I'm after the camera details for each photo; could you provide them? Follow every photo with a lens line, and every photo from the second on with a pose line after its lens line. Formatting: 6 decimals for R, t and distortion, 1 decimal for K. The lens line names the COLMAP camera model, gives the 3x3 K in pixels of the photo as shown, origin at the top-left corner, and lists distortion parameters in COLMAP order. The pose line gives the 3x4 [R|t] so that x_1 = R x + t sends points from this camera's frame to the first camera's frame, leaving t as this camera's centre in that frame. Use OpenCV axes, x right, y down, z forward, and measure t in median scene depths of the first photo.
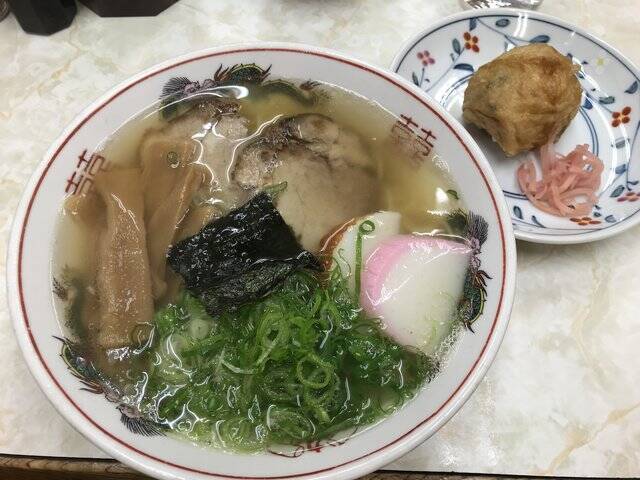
lens RADIAL K [[537.2, 0, 313.0], [0, 537.2, 223.5], [0, 0, 1]] dist [0.001517, 0.021565]
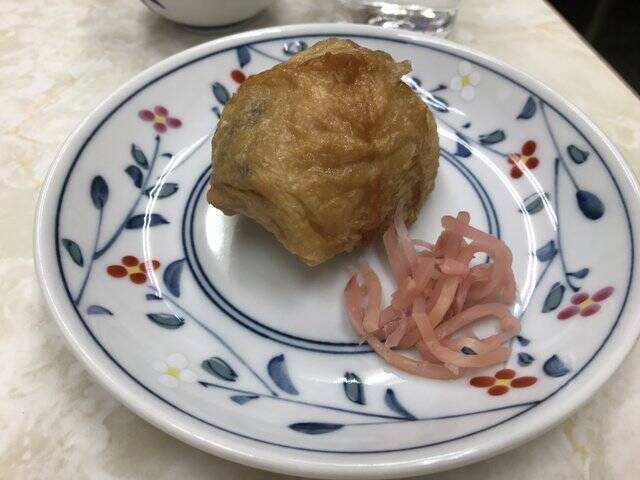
lens RADIAL K [[537.2, 0, 322.6], [0, 537.2, 237.4], [0, 0, 1]] dist [0.001517, 0.021565]
pose [[0.978789, -0.174800, 0.106851, 0.327691], [0.194151, 0.957922, -0.211401, -0.049865], [-0.065402, 0.227662, 0.971541, 0.545931]]
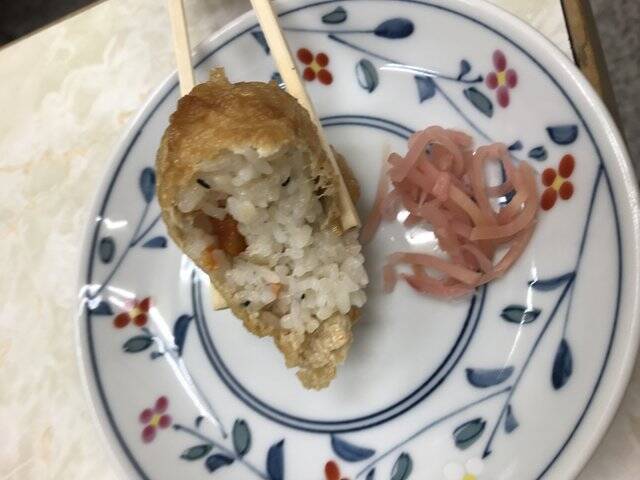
lens RADIAL K [[537.2, 0, 324.6], [0, 537.2, 242.9], [0, 0, 1]] dist [0.001517, 0.021565]
pose [[0.094524, -0.987866, 0.123234, 0.365061], [0.993912, 0.100683, 0.044734, -0.212688], [-0.056599, 0.118255, 0.991369, 0.535990]]
